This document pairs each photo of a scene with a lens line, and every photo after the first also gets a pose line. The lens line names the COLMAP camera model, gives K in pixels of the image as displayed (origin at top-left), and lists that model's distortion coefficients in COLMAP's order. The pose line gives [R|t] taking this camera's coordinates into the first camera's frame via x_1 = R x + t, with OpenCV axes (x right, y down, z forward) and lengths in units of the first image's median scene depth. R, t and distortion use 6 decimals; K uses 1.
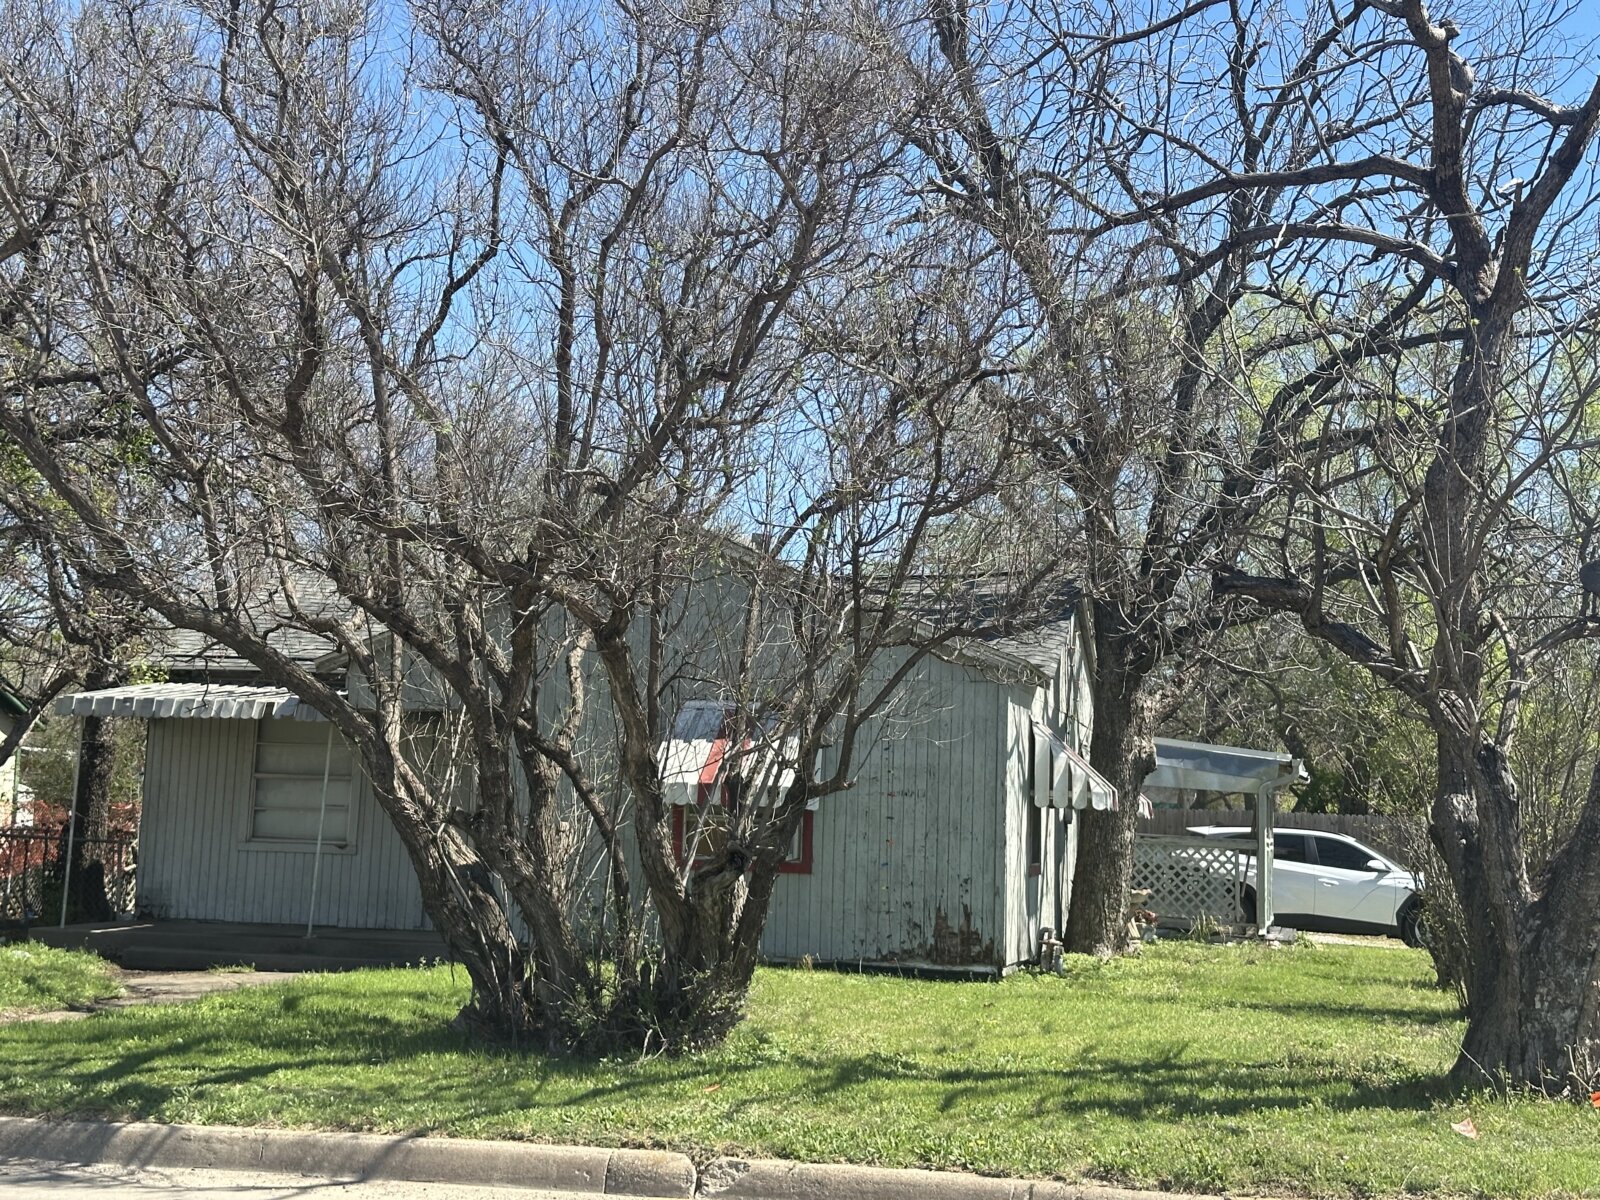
lens RADIAL K [[2261.0, 0, 801.8], [0, 2261.0, 597.4], [0, 0, 1]] dist [0.054986, 0.000000]
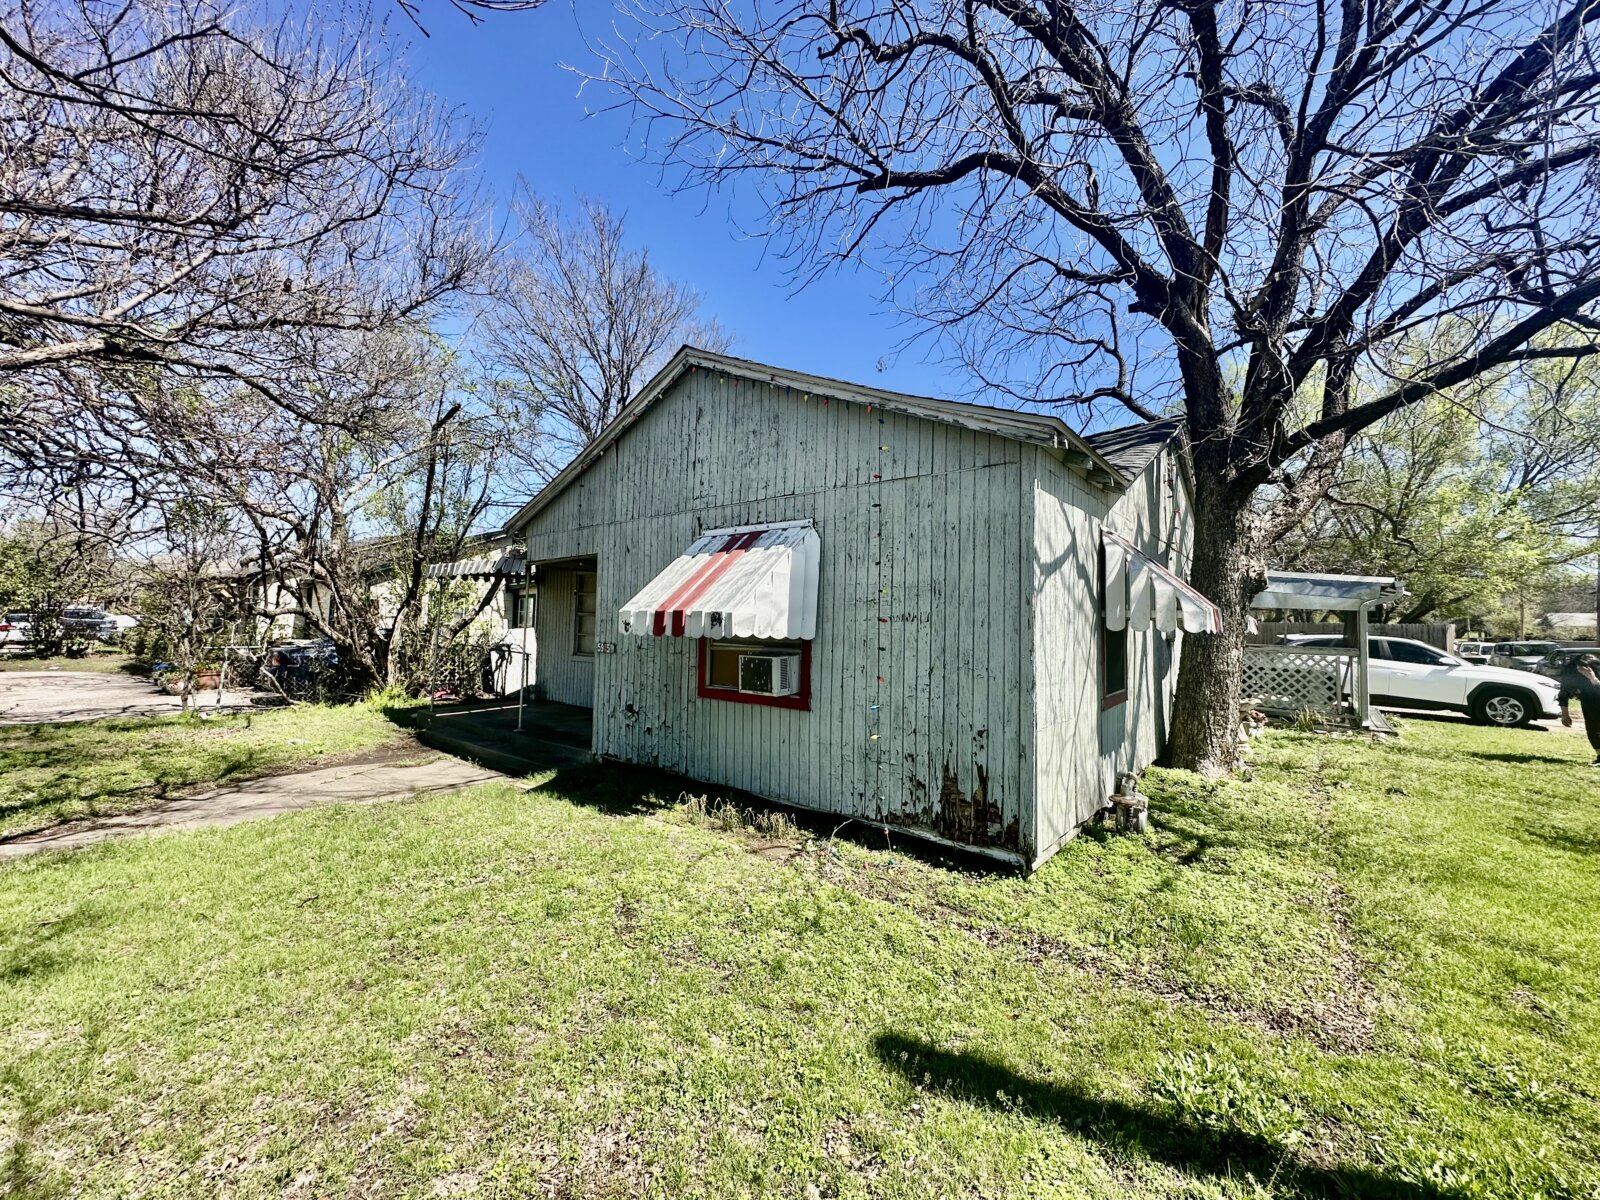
lens RADIAL K [[640.3, 0, 792.5], [0, 640.3, 603.5], [0, 0, 1]] dist [-0.001985, -0.000115]
pose [[0.897717, -0.029002, -0.439617, 0.093995], [0.055964, 0.997255, 0.048491, 0.058439], [0.437003, -0.068134, 0.896876, 0.667747]]
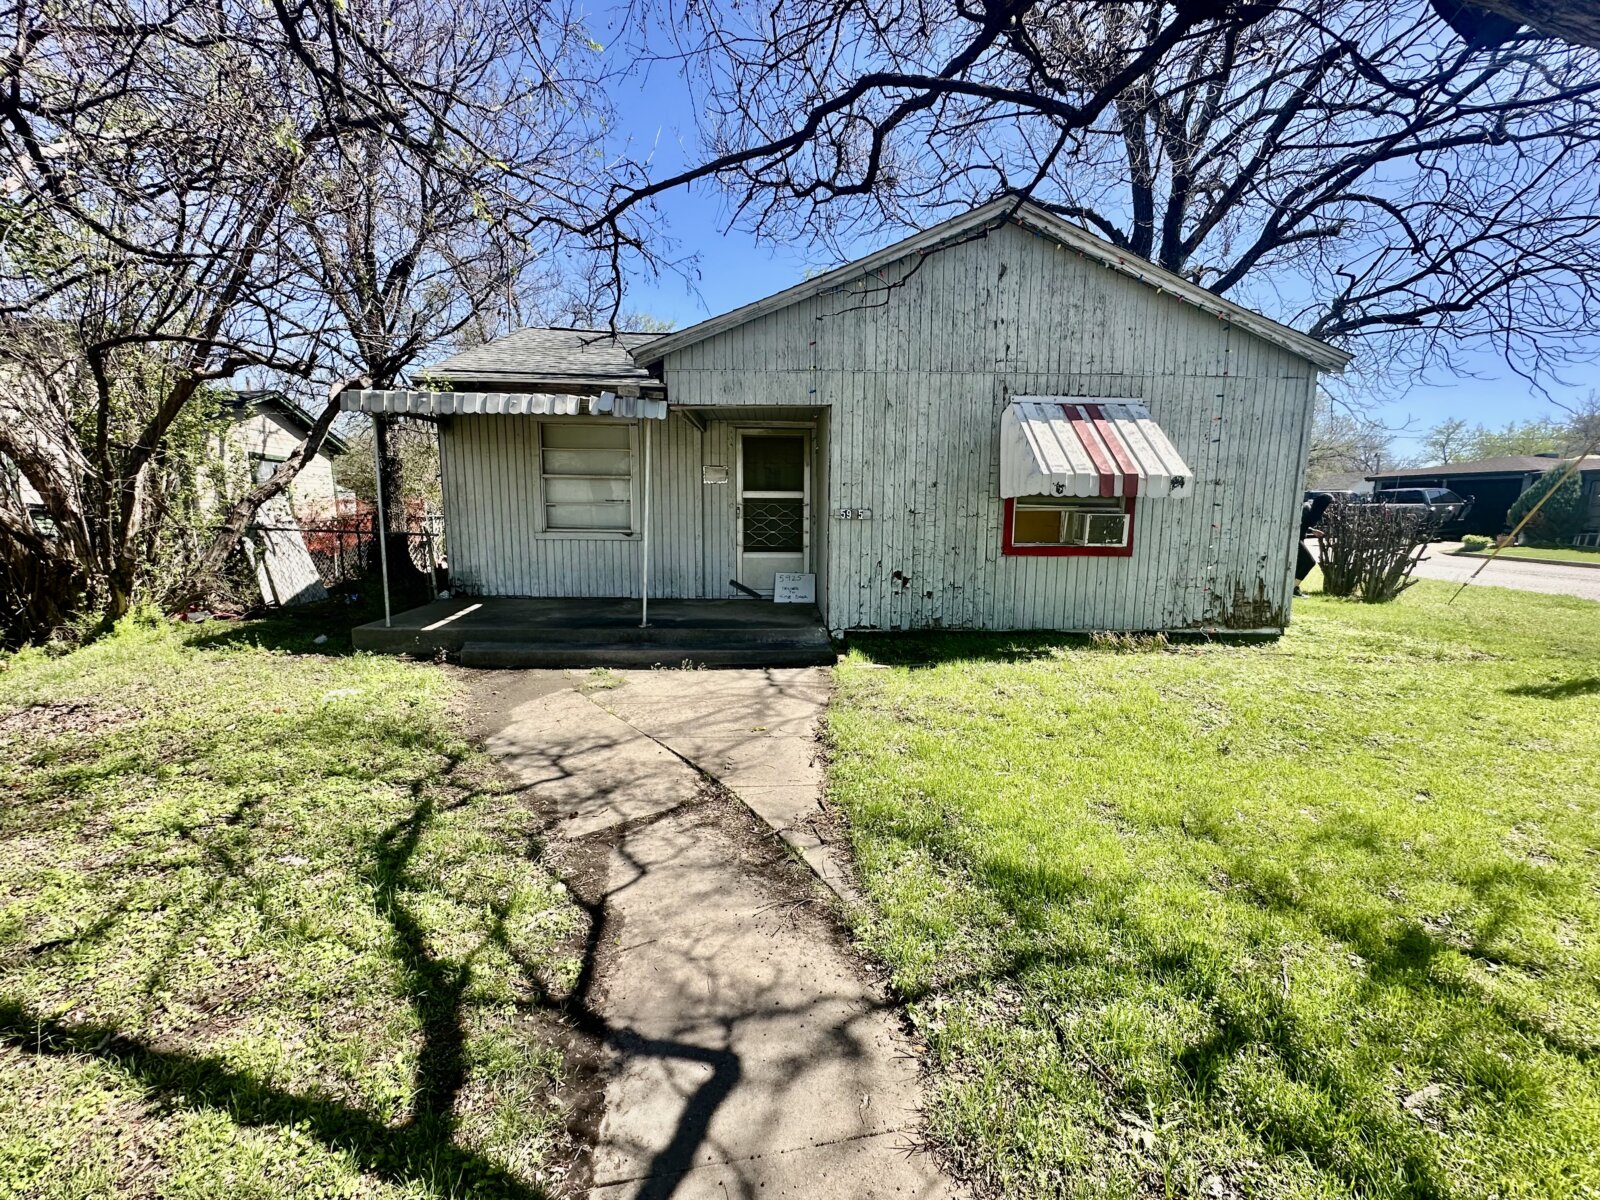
lens RADIAL K [[640.3, 0, 801.4], [0, 640.3, 604.1], [0, 0, 1]] dist [-0.001985, -0.000115]
pose [[0.962605, -0.063196, 0.263434, -0.205514], [-0.008169, 0.965198, 0.261394, 0.054679], [-0.270785, -0.253771, 0.928588, 0.640000]]
